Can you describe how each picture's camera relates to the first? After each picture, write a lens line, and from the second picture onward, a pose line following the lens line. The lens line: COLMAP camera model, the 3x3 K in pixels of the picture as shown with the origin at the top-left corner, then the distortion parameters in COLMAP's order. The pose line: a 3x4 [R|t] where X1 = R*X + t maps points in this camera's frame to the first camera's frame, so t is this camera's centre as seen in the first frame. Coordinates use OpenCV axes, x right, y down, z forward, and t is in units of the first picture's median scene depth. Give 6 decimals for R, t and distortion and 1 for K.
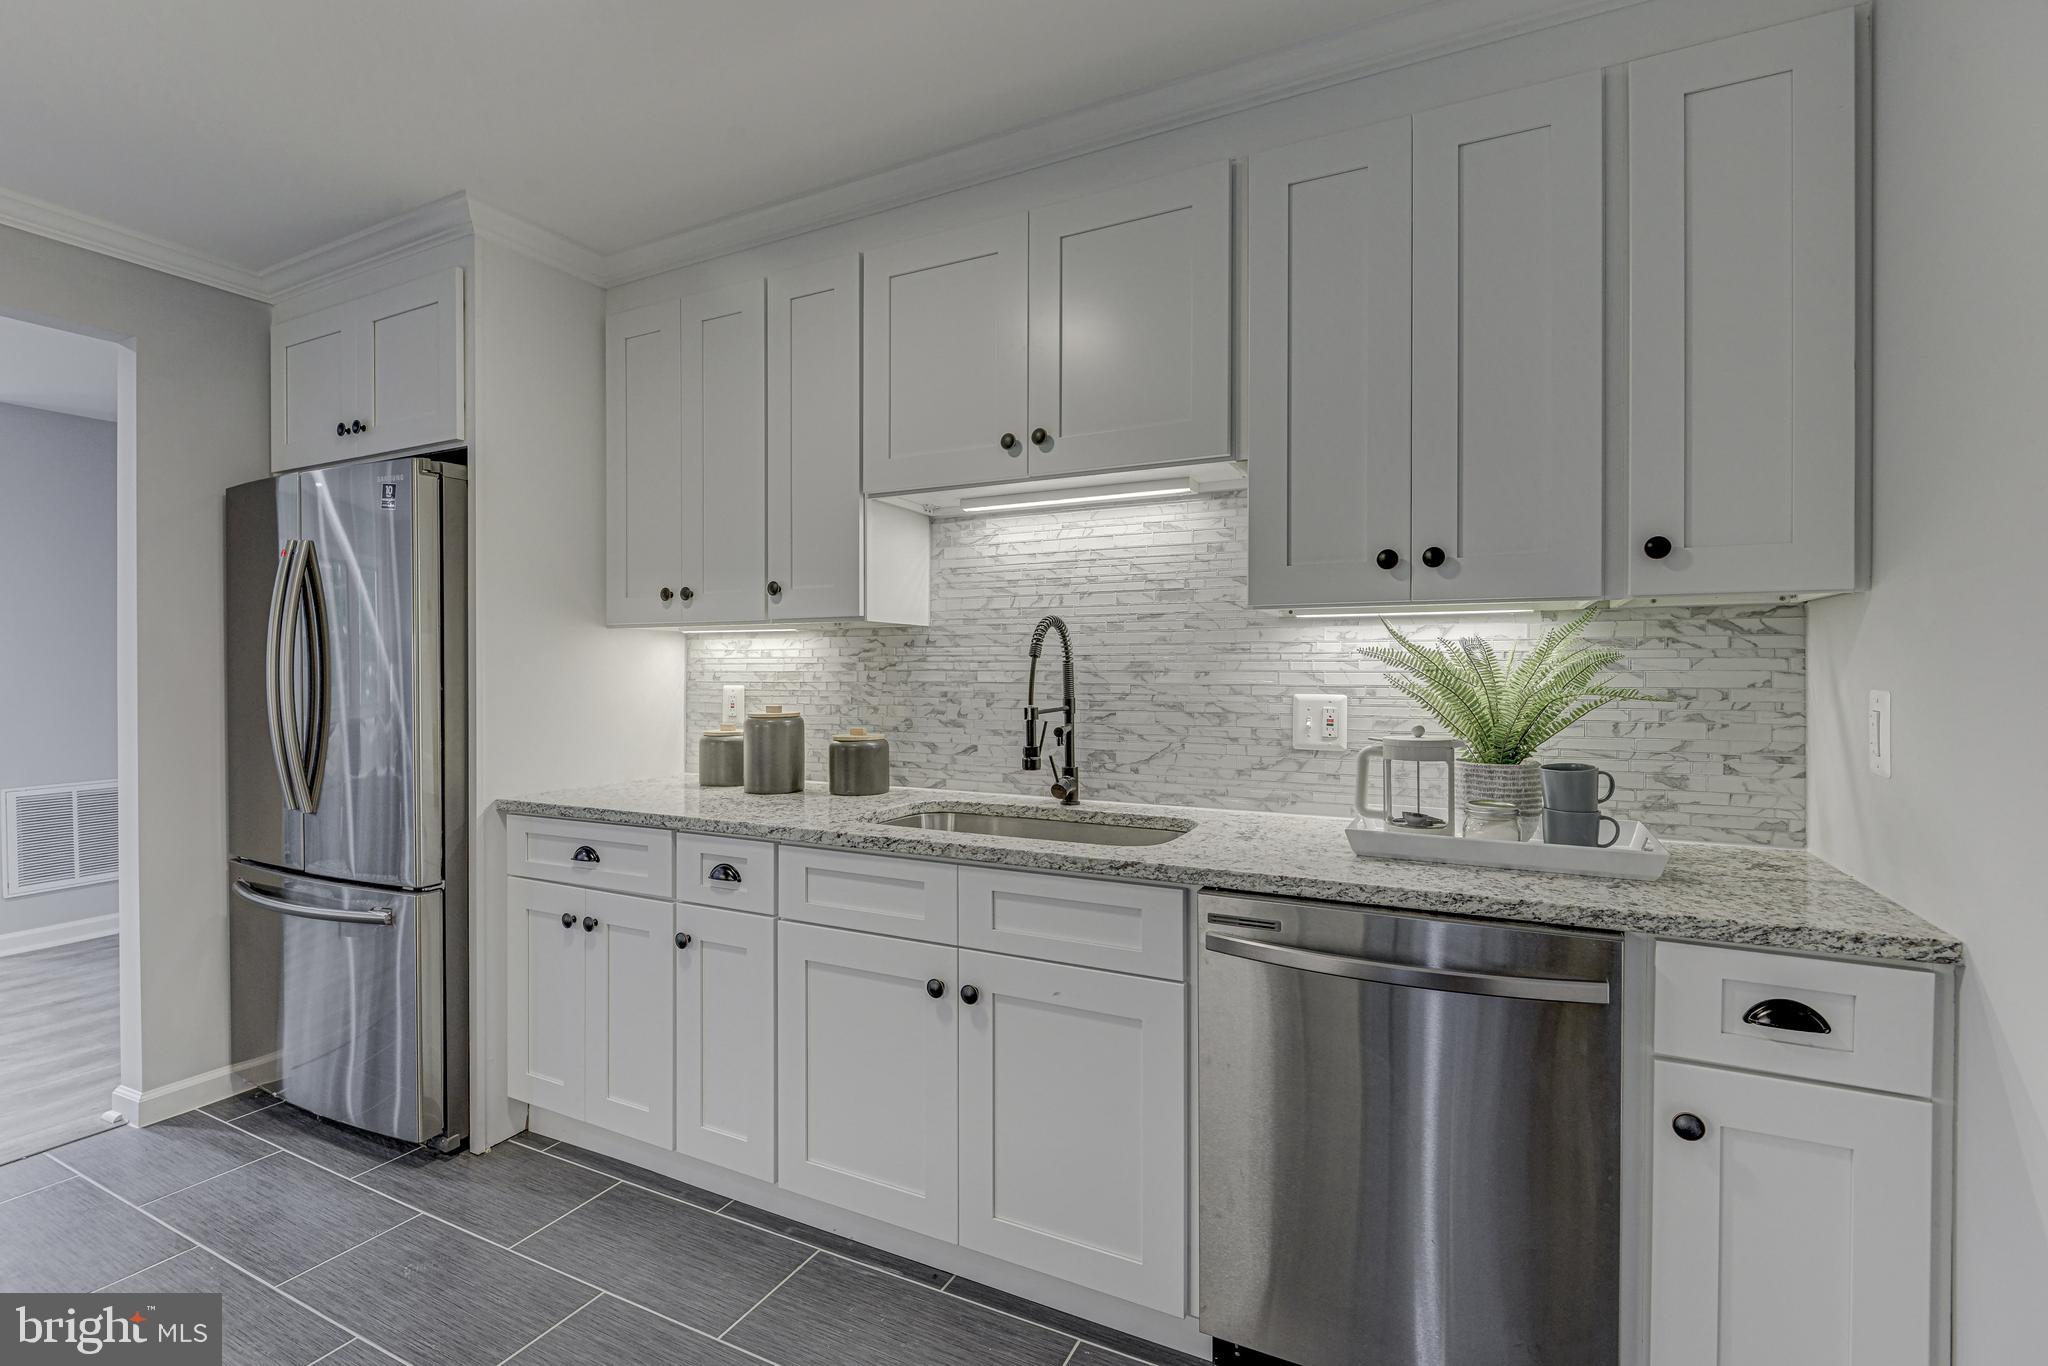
lens RADIAL K [[933.1, 0, 976.9], [0, 933.1, 669.5], [0, 0, 1]] dist [0.004462, -0.005055]
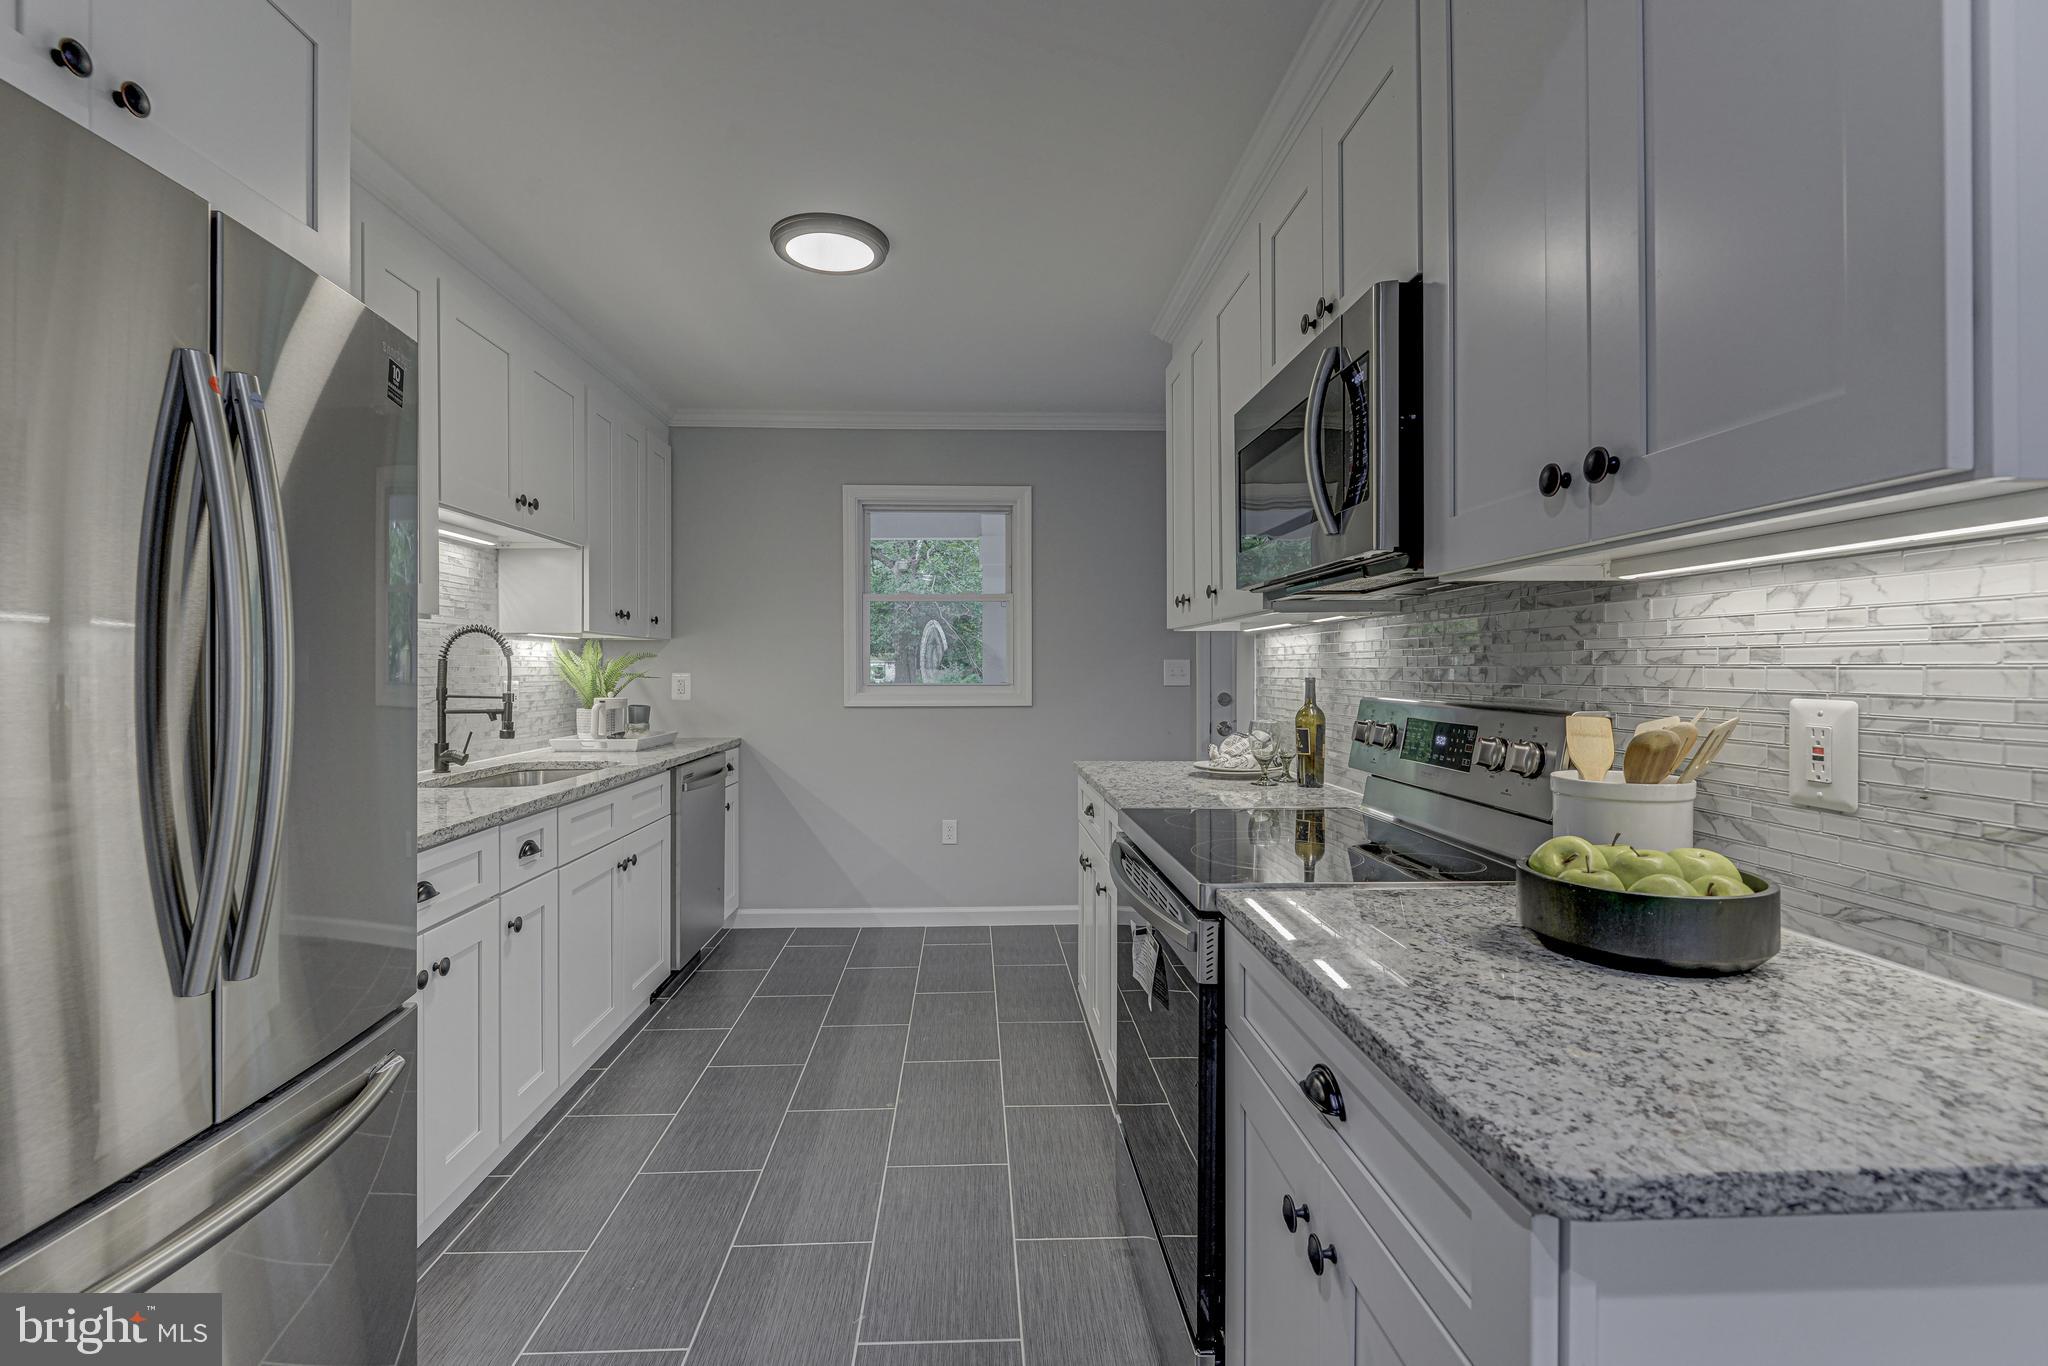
lens RADIAL K [[933.1, 0, 1003.6], [0, 933.1, 672.9], [0, 0, 1]] dist [0.004462, -0.005055]
pose [[-0.494125, -0.003291, 0.869384, -1.388634], [0.002962, 0.999981, 0.005469, 0.005296], [-0.869386, 0.005277, -0.494106, 0.973465]]
